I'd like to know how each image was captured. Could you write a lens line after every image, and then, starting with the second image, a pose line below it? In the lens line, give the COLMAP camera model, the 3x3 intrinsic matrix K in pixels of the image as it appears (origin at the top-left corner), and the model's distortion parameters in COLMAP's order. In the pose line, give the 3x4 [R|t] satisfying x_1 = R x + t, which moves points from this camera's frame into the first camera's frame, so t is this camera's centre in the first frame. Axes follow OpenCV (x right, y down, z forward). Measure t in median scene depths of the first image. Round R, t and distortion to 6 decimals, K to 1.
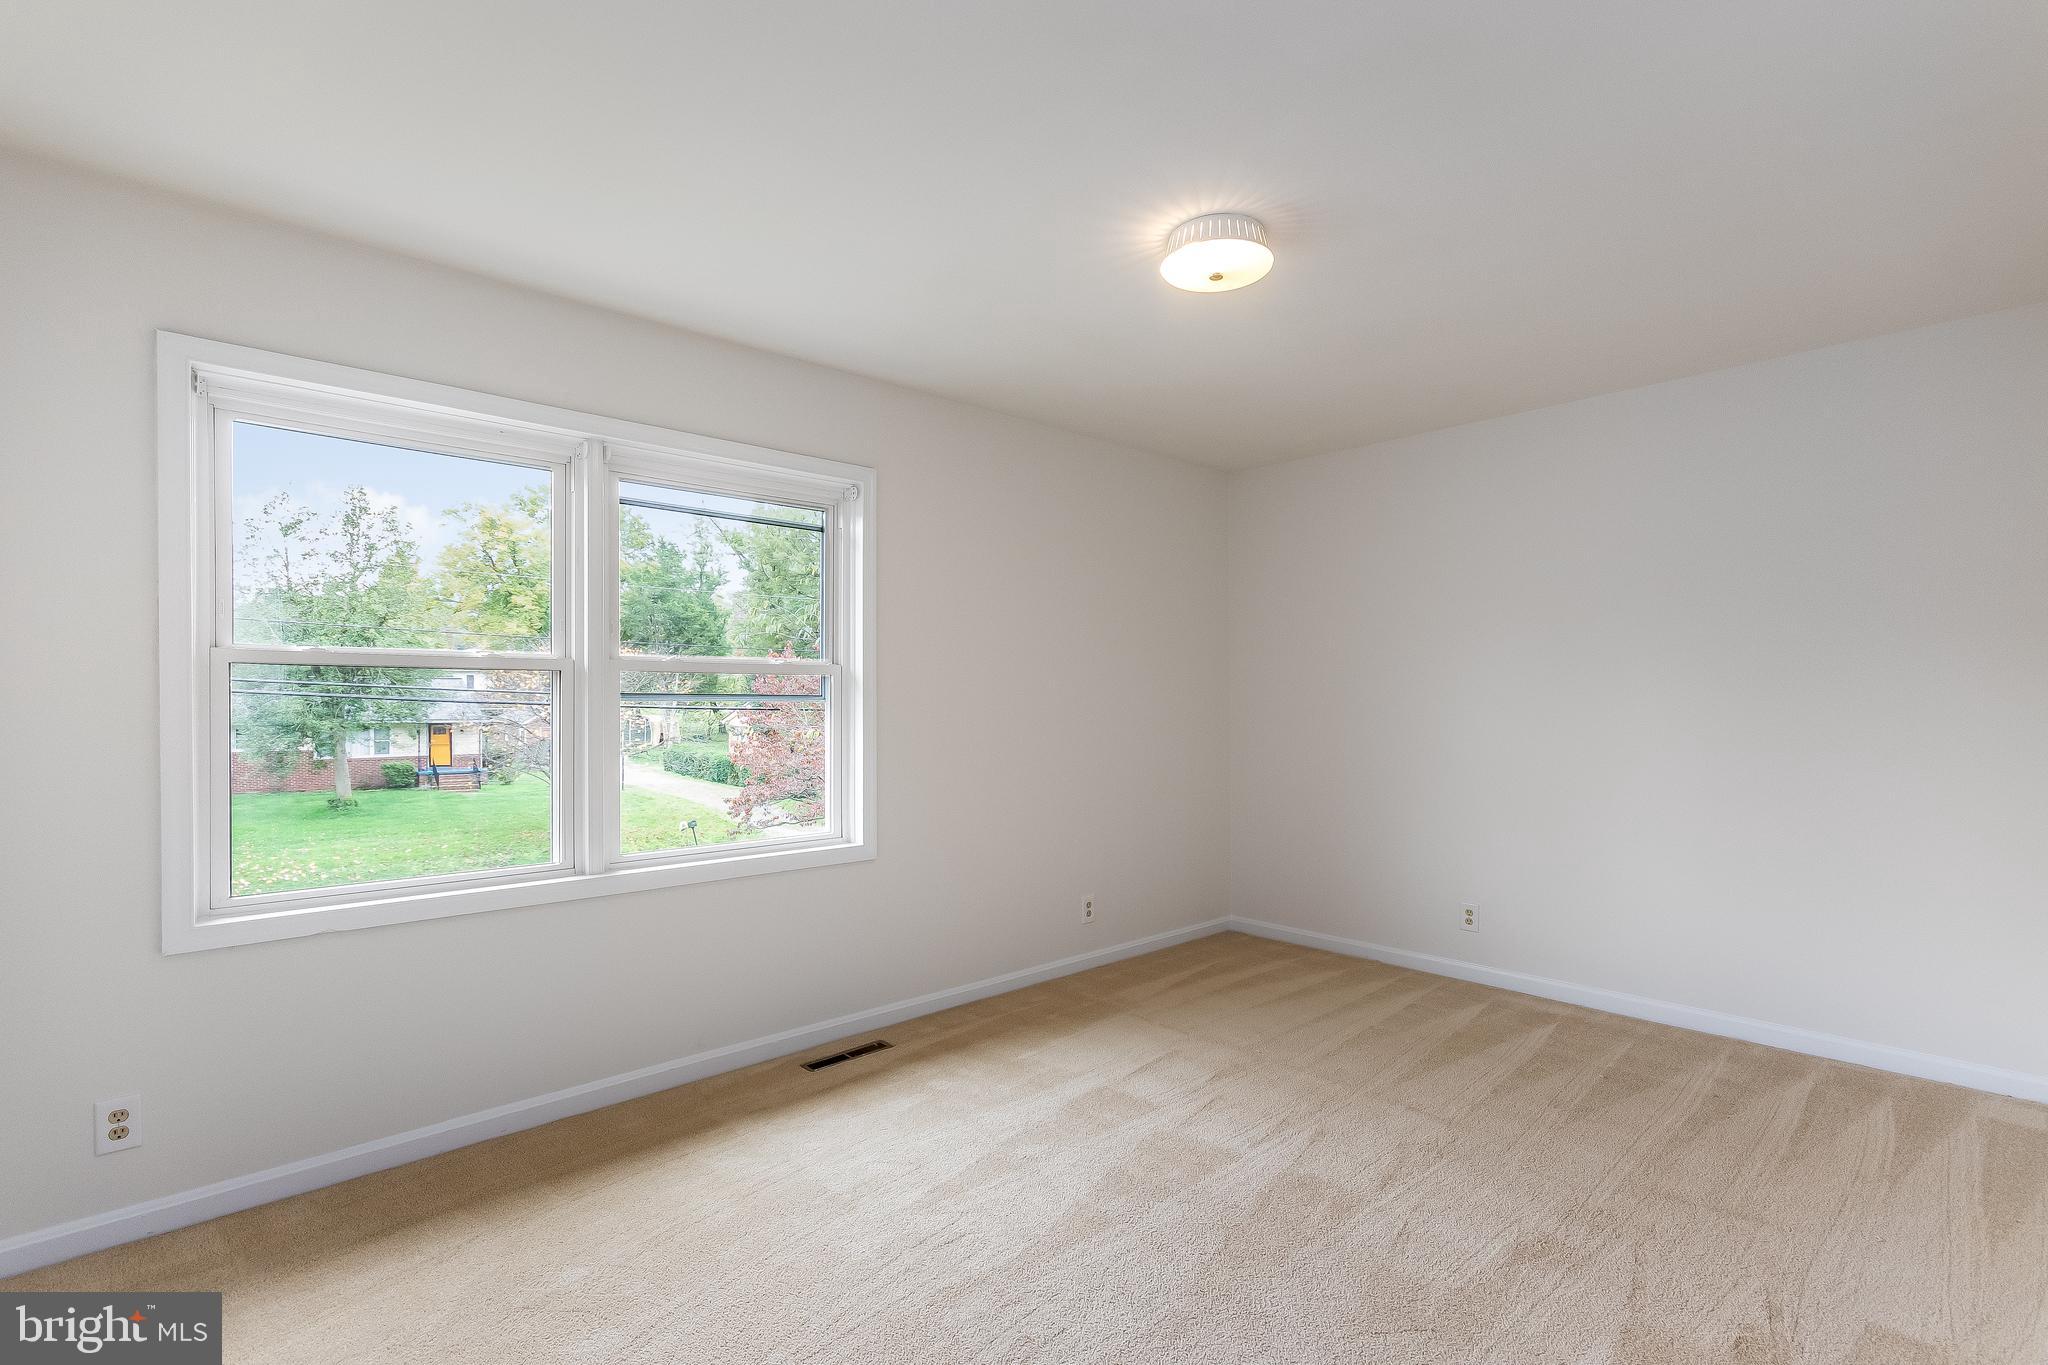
lens RADIAL K [[955.6, 0, 1023.9], [0, 955.6, 699.7], [0, 0, 1]] dist [-0.001596, 0.000098]
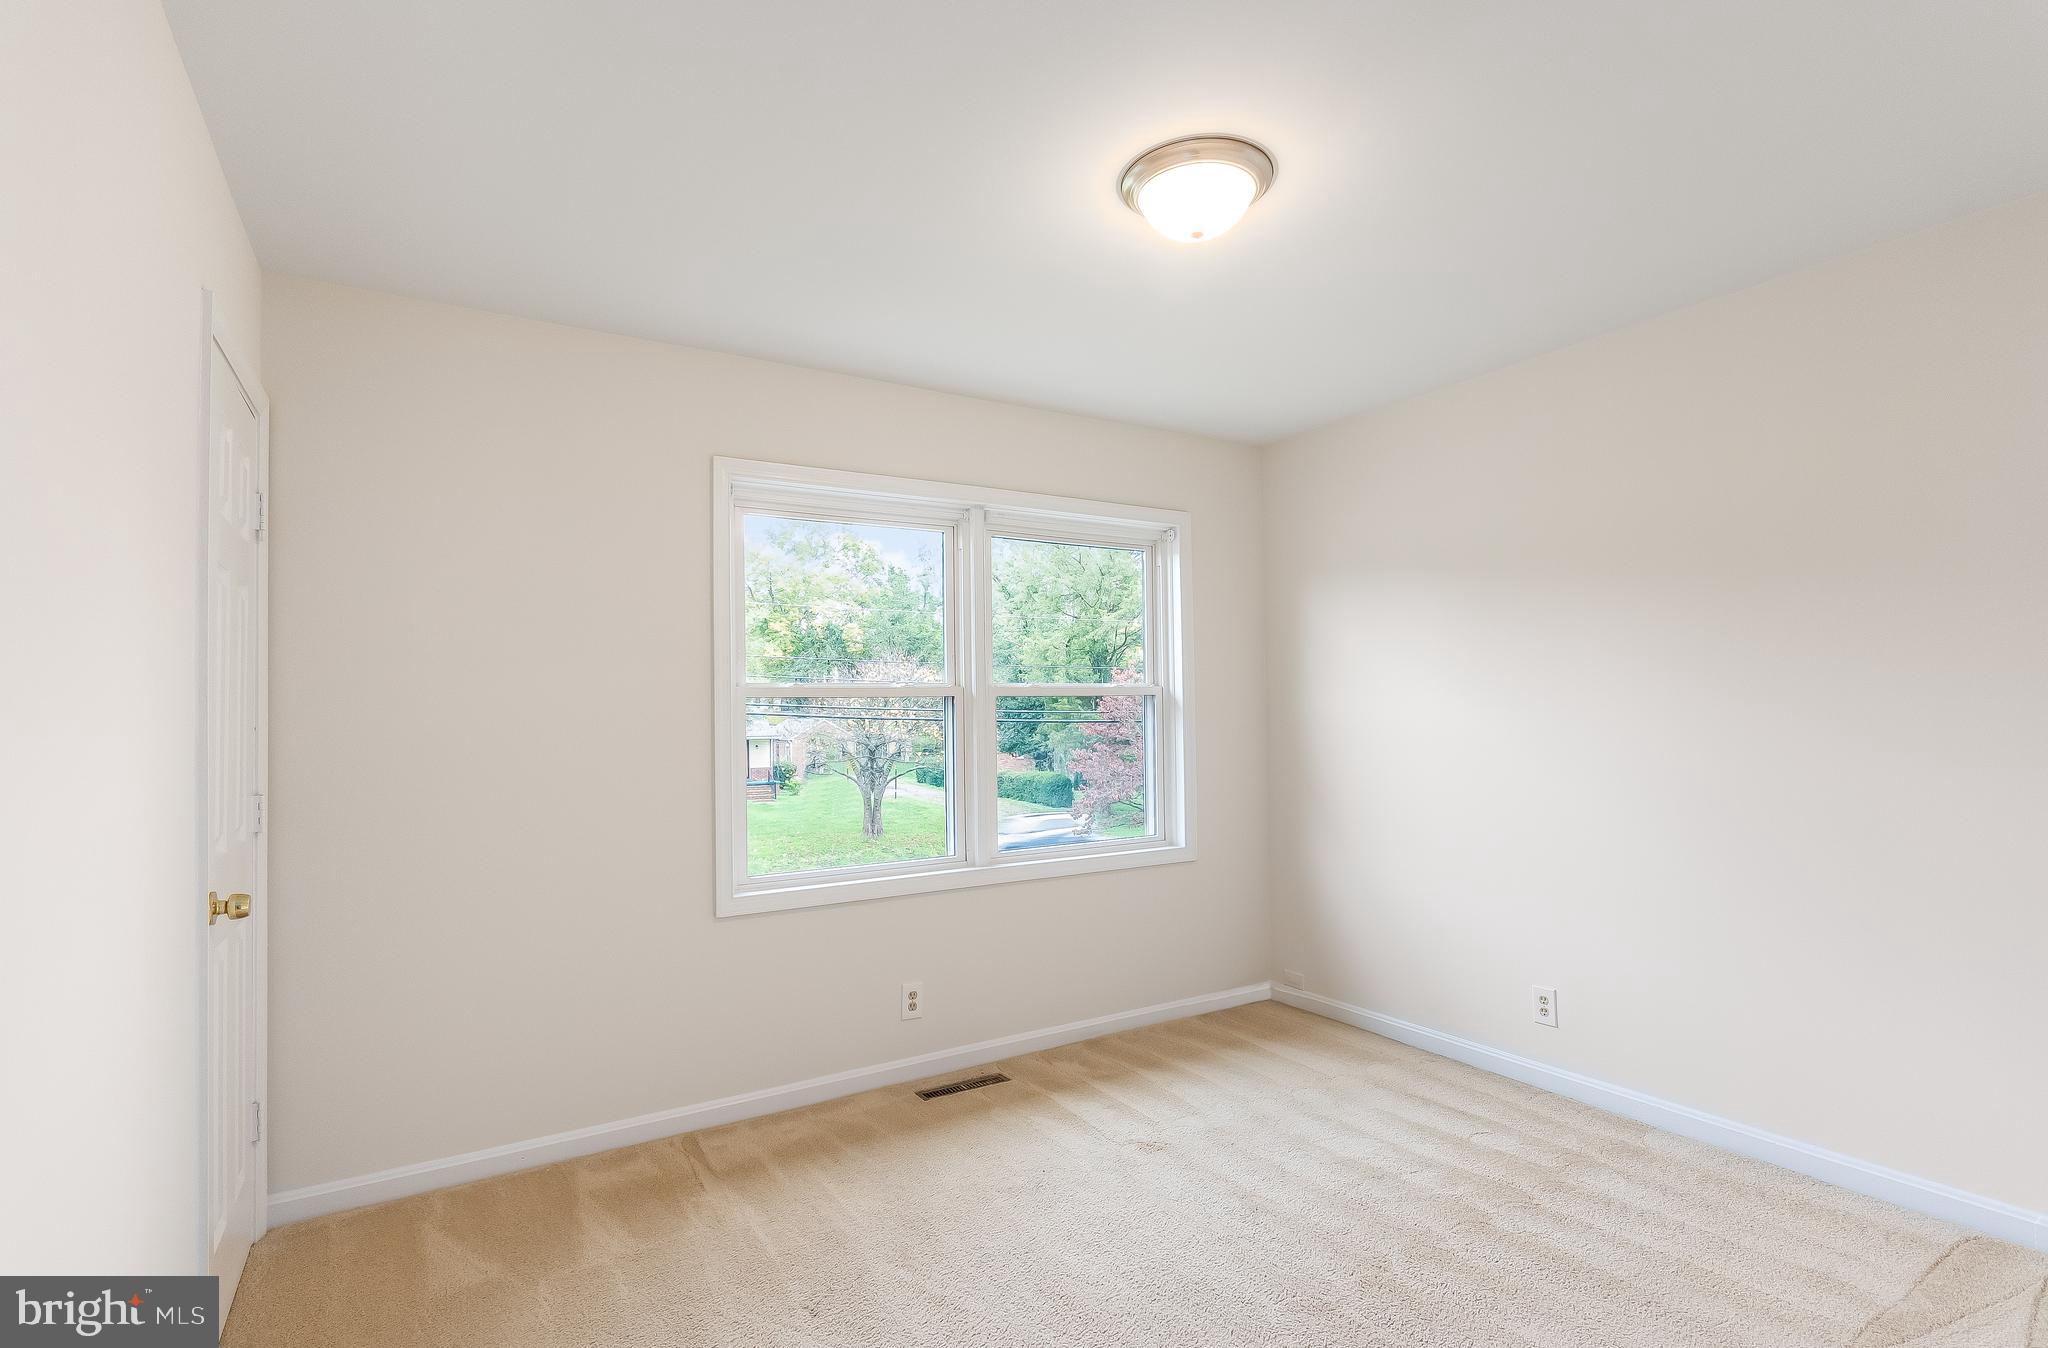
lens RADIAL K [[1030.9, 0, 965.9], [0, 1030.9, 690.0], [0, 0, 1]] dist [-0.010551, -0.000215]
pose [[0.981307, -0.017088, -0.191690, -0.185354], [0.013738, 0.999729, -0.018793, -0.012859], [0.191959, 0.015808, 0.981276, -0.234678]]
